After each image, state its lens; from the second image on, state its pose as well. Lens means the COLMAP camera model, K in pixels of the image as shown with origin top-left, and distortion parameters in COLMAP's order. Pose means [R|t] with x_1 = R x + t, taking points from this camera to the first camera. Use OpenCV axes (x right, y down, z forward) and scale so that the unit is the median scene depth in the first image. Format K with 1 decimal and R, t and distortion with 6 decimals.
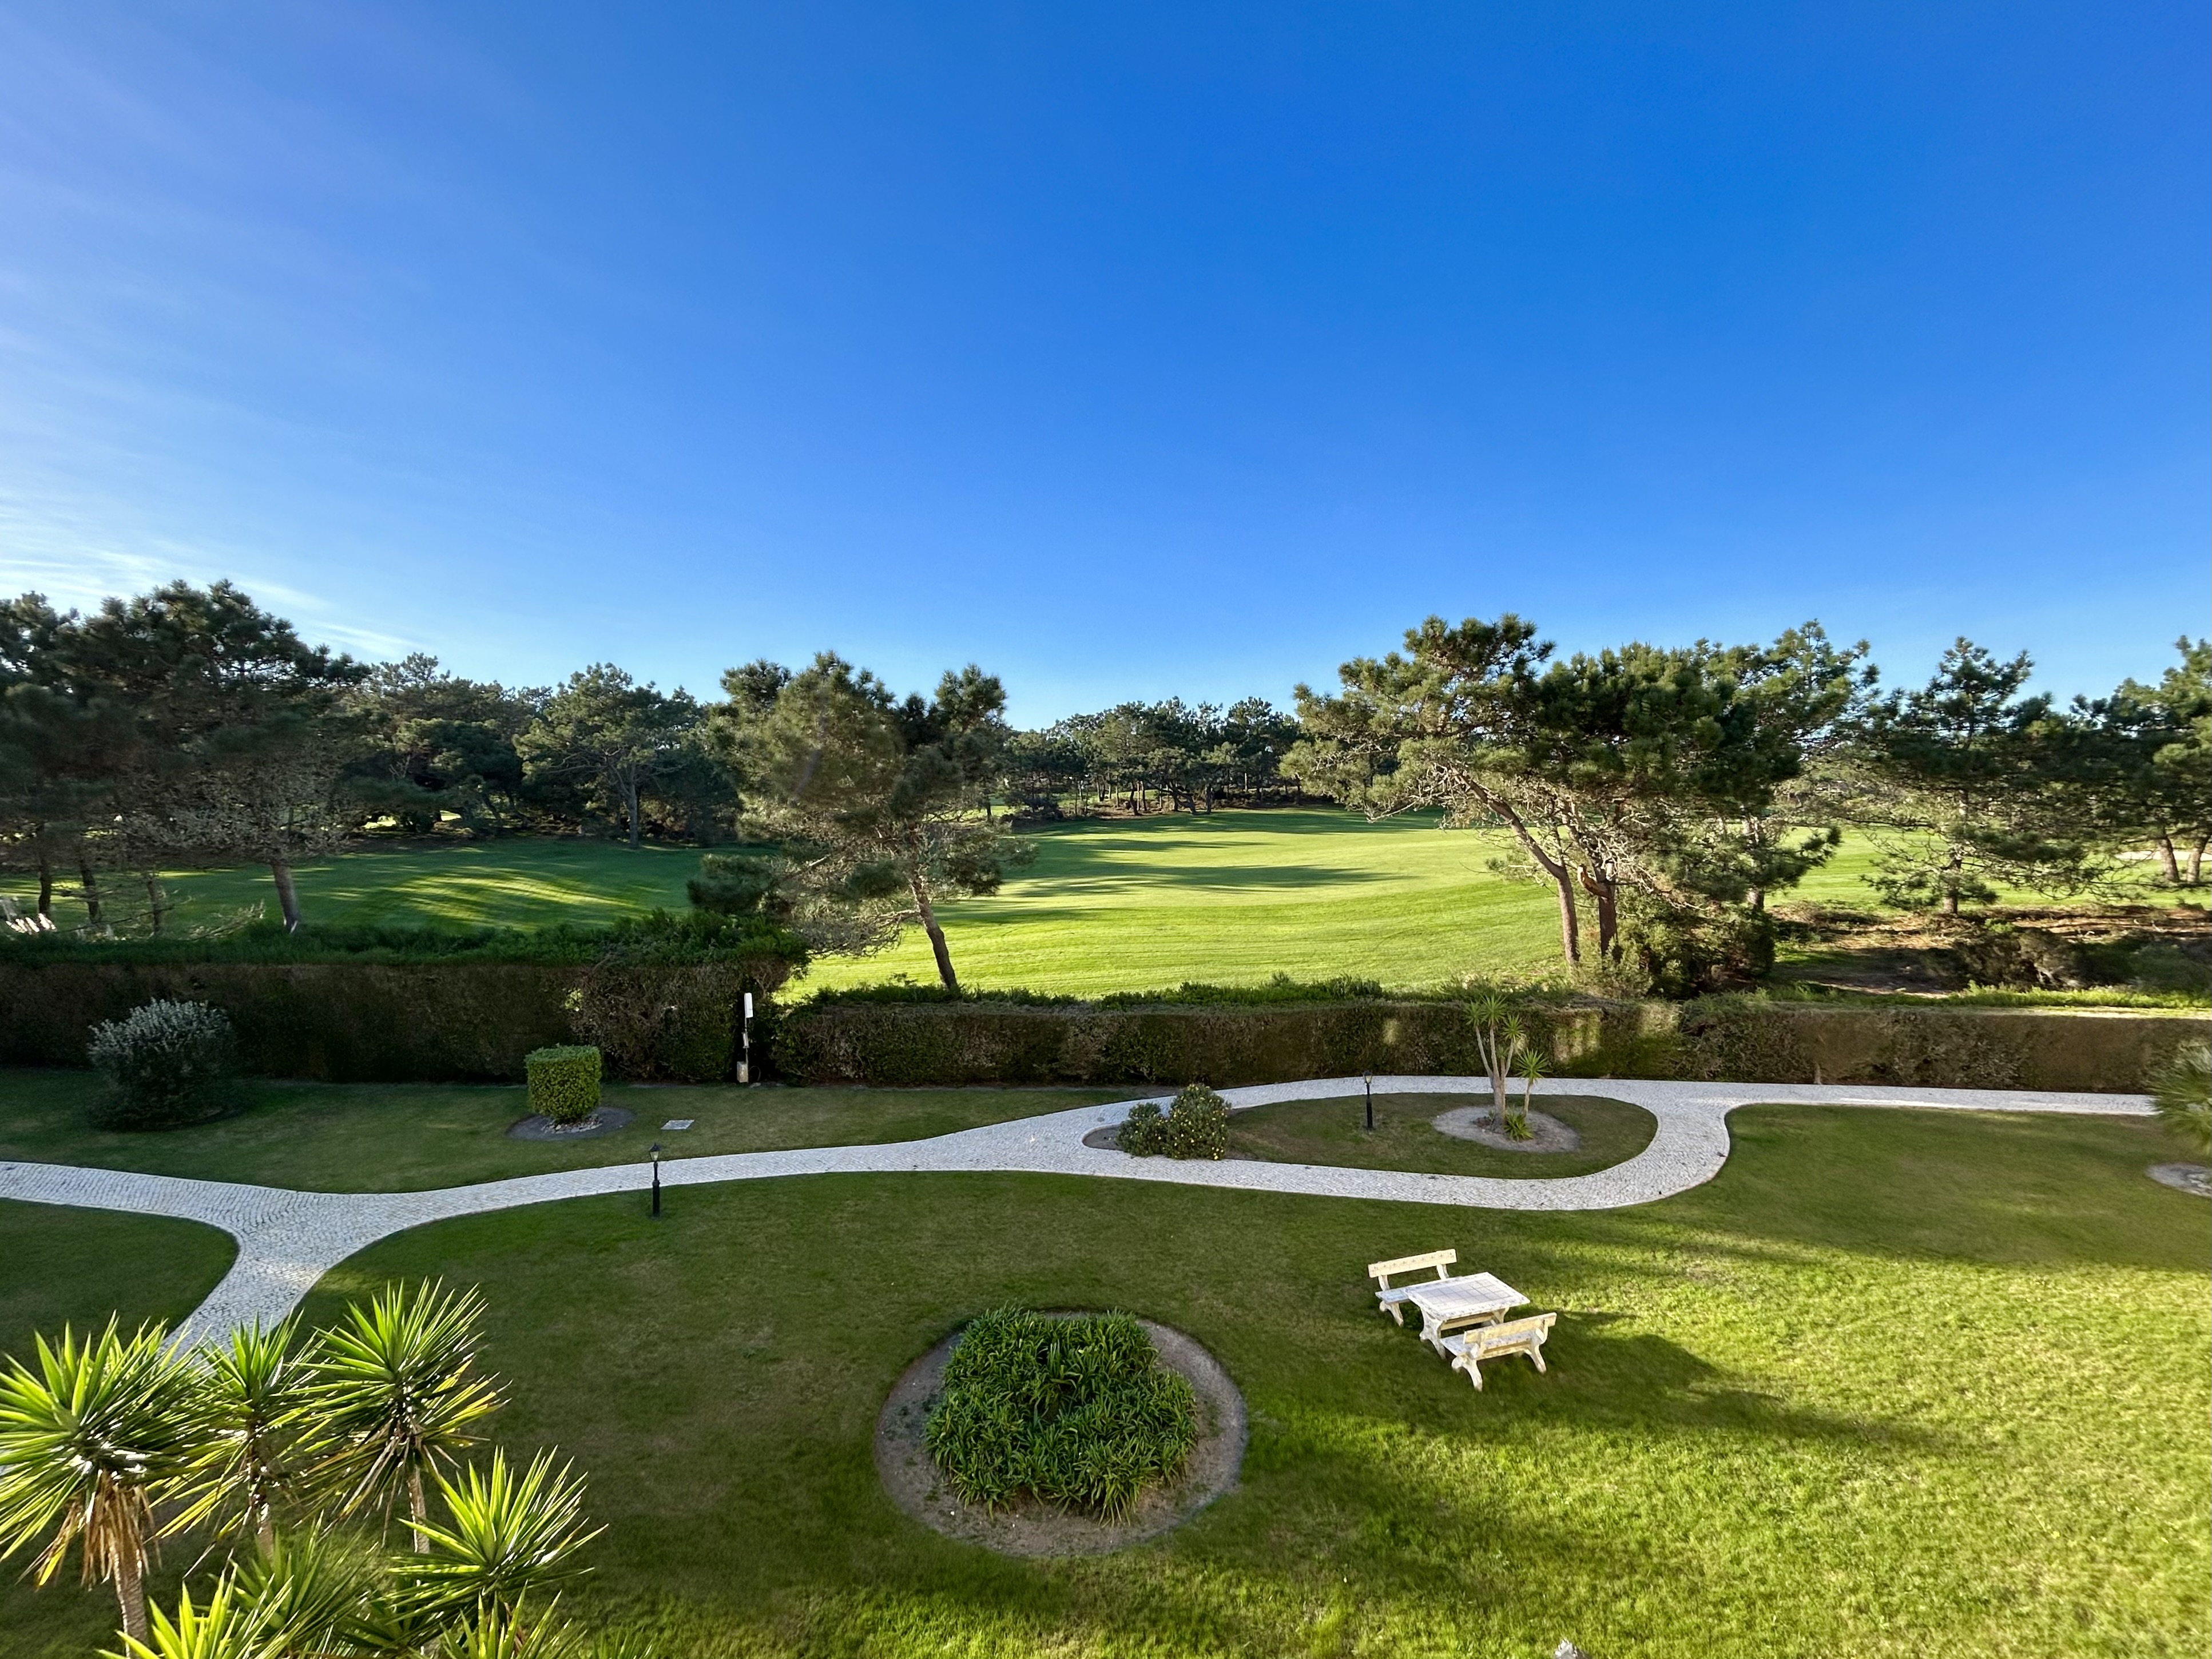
lens RADIAL K [[951.1, 0, 1080.9], [0, 951.1, 828.9], [0, 0, 1]] dist [0.000844, 0.000130]
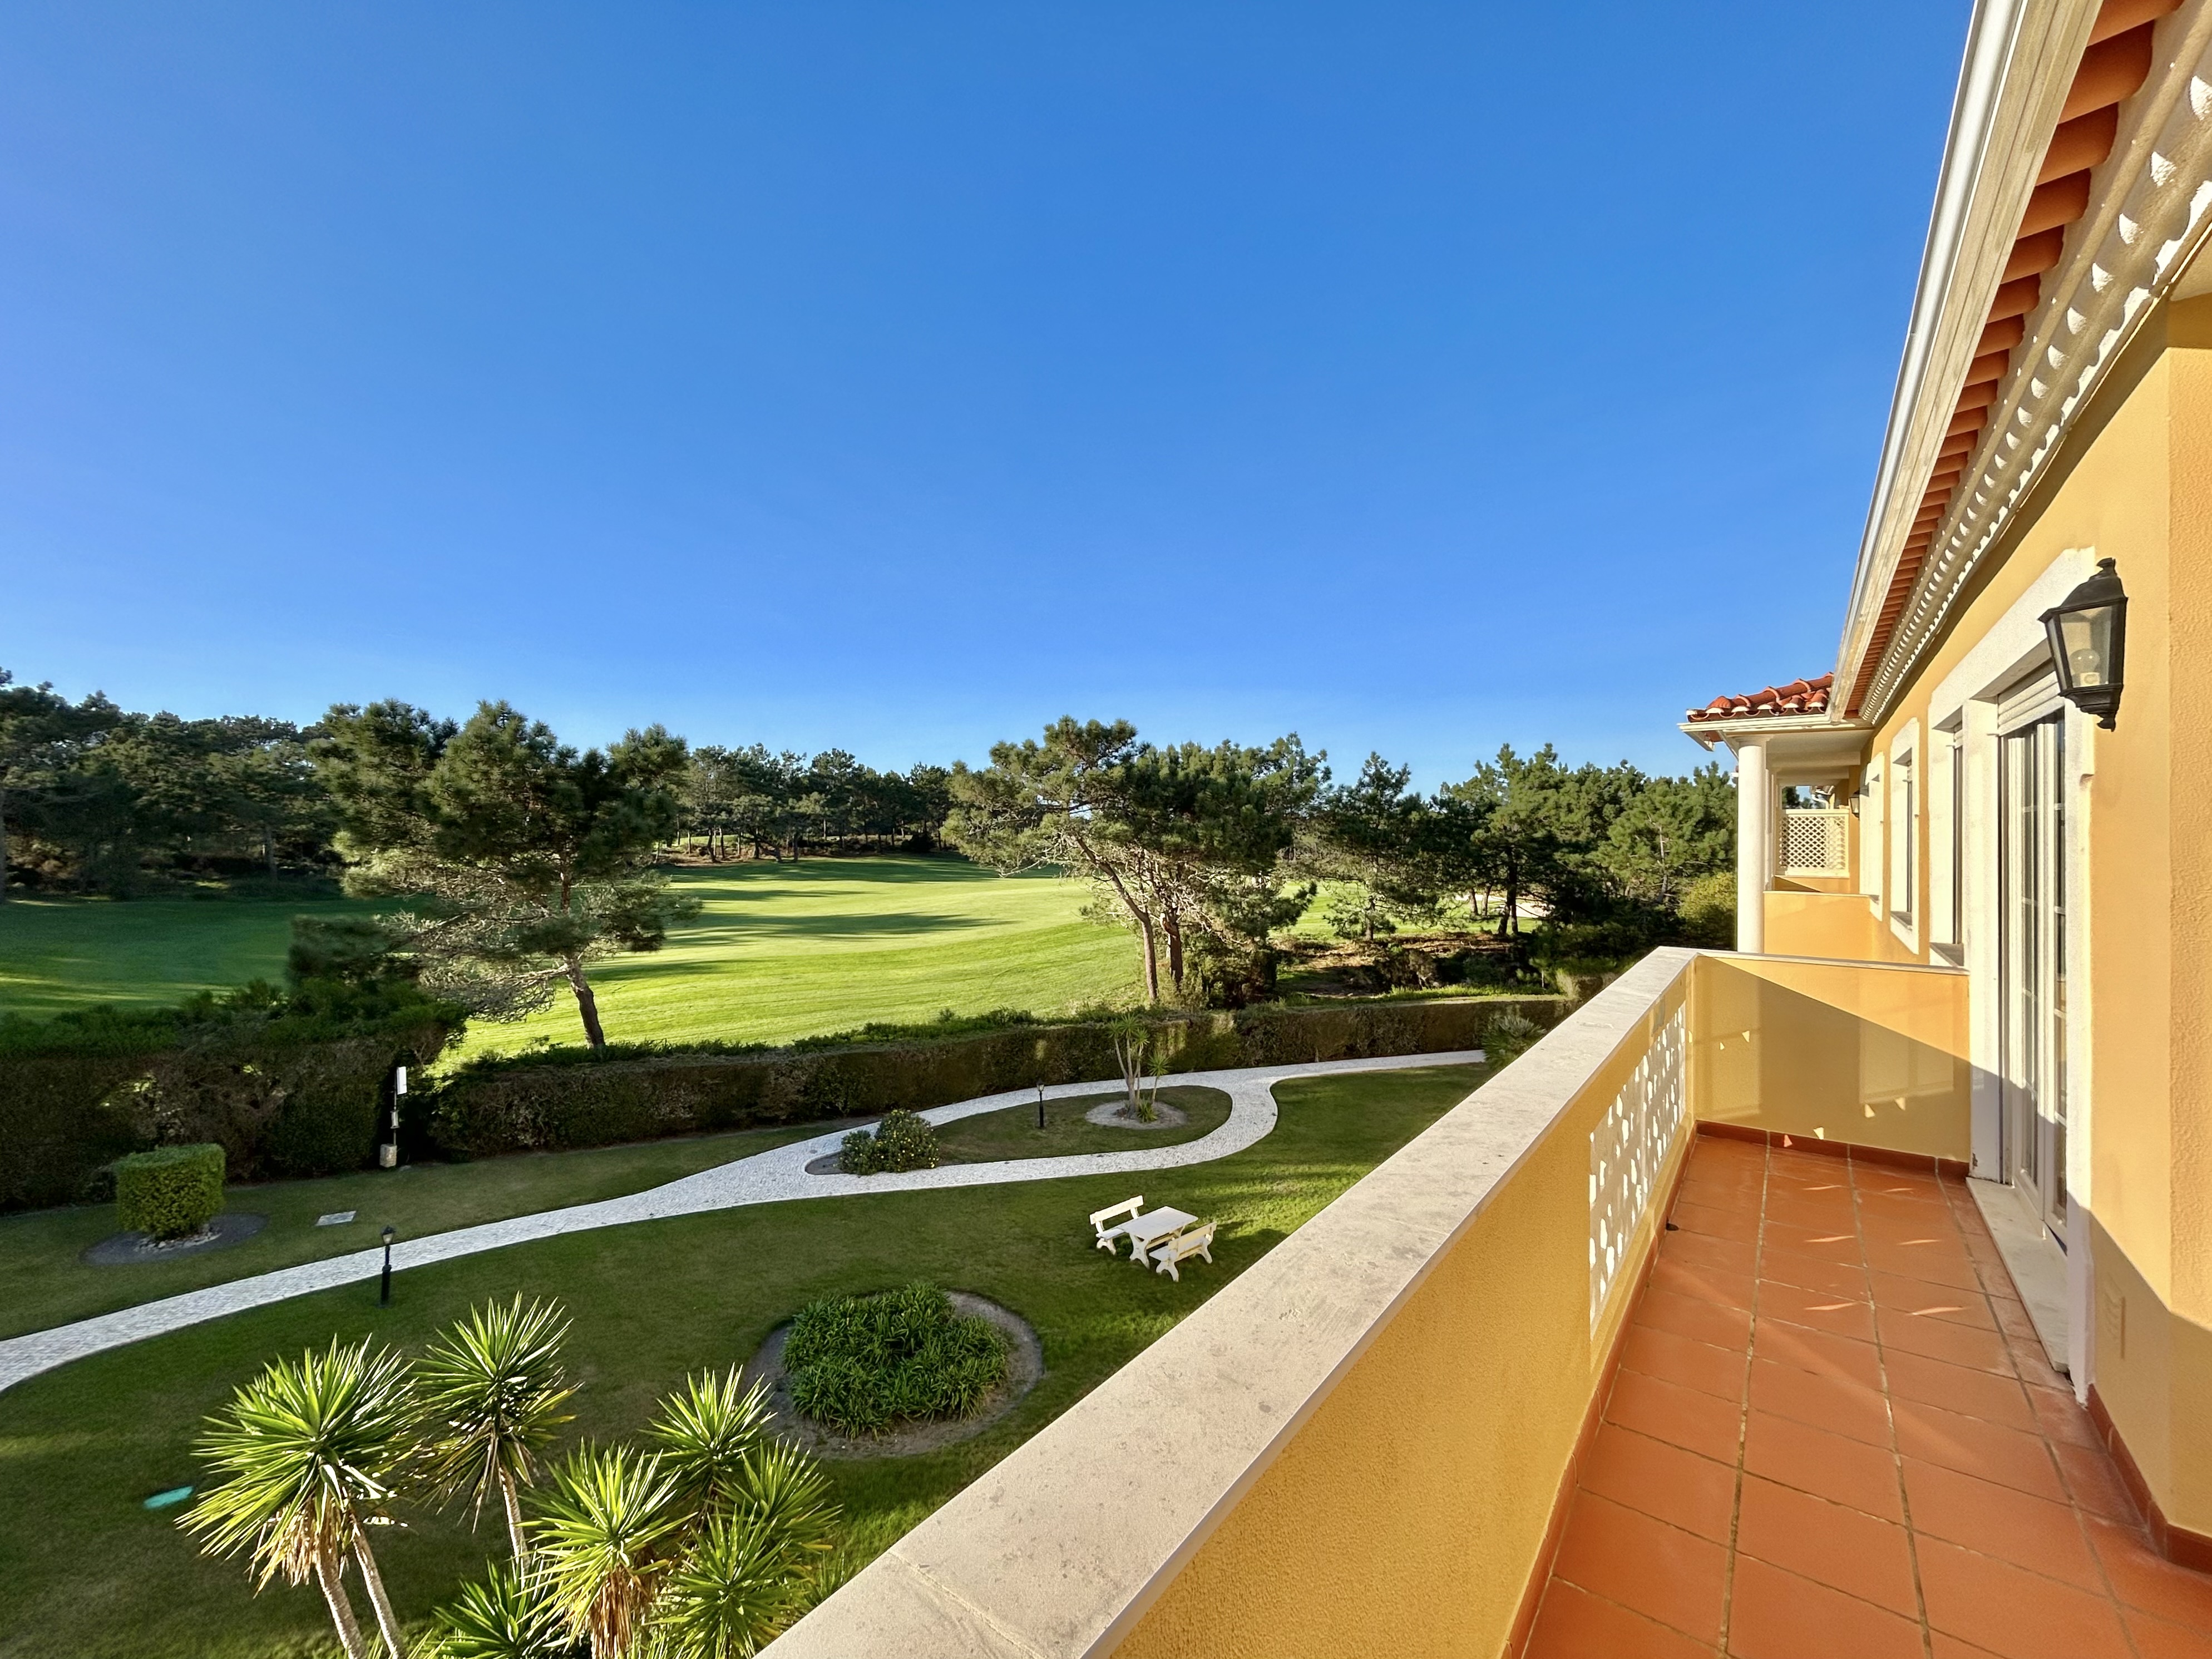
lens RADIAL K [[901.8, 0, 1106.0], [0, 901.8, 829.5], [0, 0, 1]] dist [-0.000118, 0.003051]
pose [[0.891344, 0.026662, 0.452543, -0.123856], [-0.002917, 0.998586, -0.053088, -0.010342], [-0.453319, 0.045999, 0.890161, -0.081330]]
